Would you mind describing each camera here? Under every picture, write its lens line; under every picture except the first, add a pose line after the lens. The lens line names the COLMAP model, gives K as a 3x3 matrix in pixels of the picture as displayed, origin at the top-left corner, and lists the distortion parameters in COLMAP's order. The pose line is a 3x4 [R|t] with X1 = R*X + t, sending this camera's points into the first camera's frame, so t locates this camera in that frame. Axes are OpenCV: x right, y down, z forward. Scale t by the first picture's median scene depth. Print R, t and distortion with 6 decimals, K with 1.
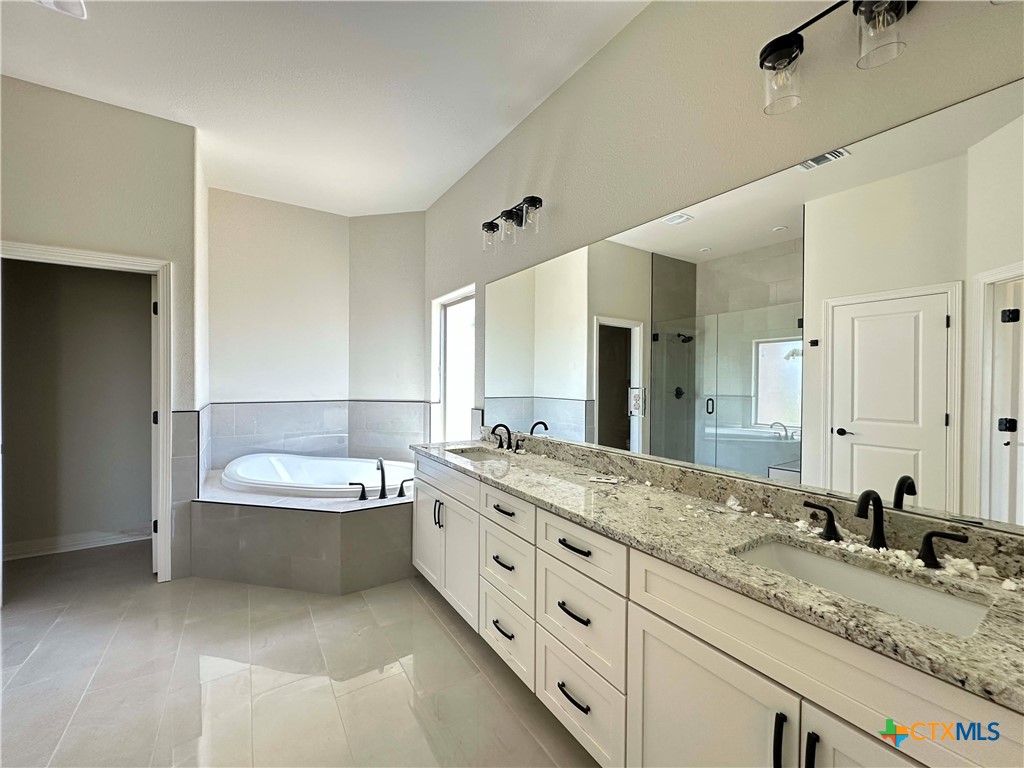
lens RADIAL K [[408.5, 0, 510.4], [0, 408.5, 384.5], [0, 0, 1]] dist [-0.004423, 0.001308]
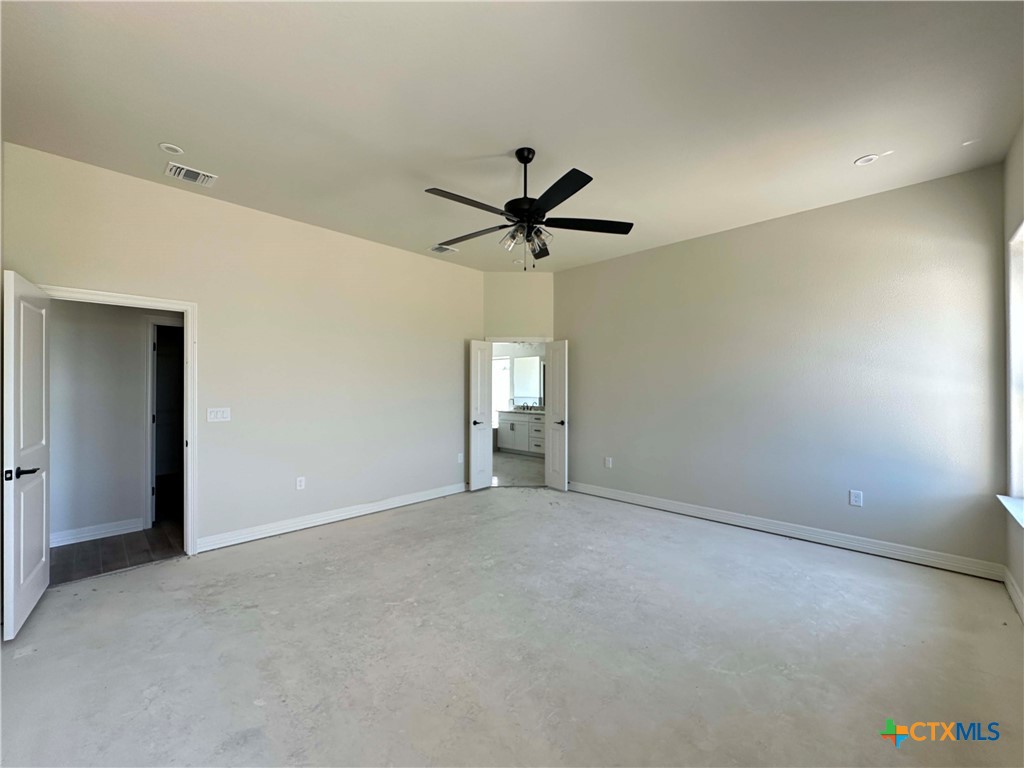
lens RADIAL K [[408.5, 0, 510.4], [0, 408.5, 384.5], [0, 0, 1]] dist [-0.004423, 0.001308]
pose [[0.976093, -0.006186, 0.217263, -0.839638], [0.008288, 0.999927, -0.008766, -0.025845], [-0.217193, 0.010357, 0.976074, -2.183738]]
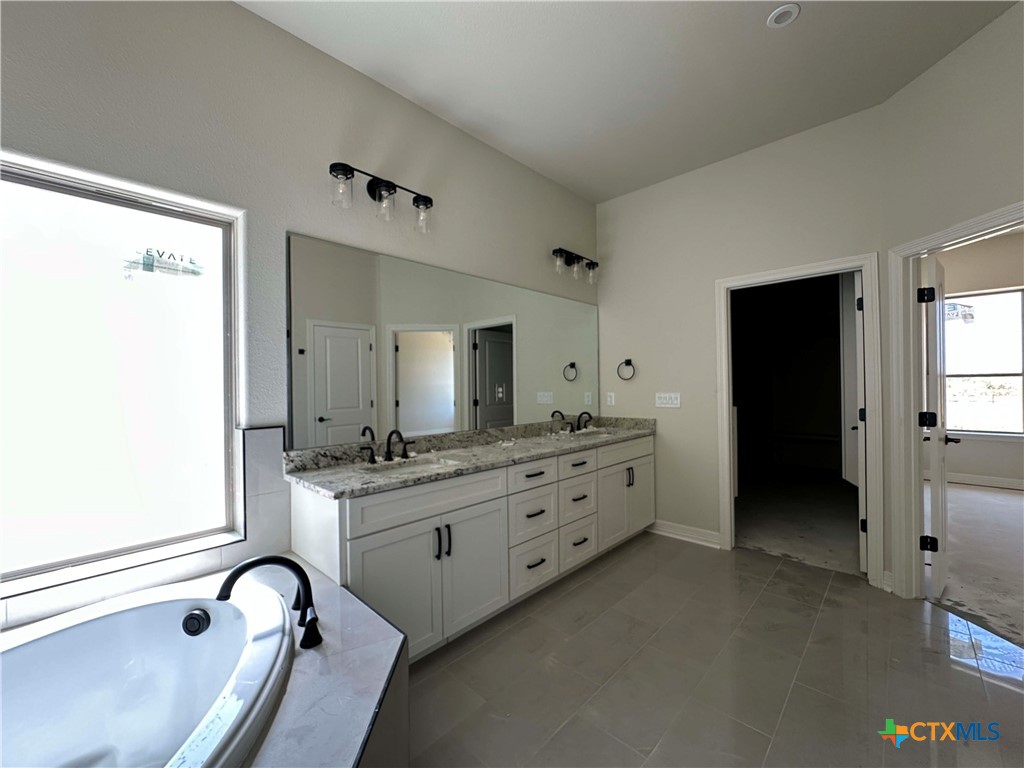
lens RADIAL K [[408.5, 0, 510.4], [0, 408.5, 384.5], [0, 0, 1]] dist [-0.004423, 0.001308]
pose [[-0.220576, -0.005012, 0.975357, -0.853754], [0.017565, 0.999804, 0.009110, -0.001935], [-0.975212, 0.019142, -0.220445, 0.892319]]
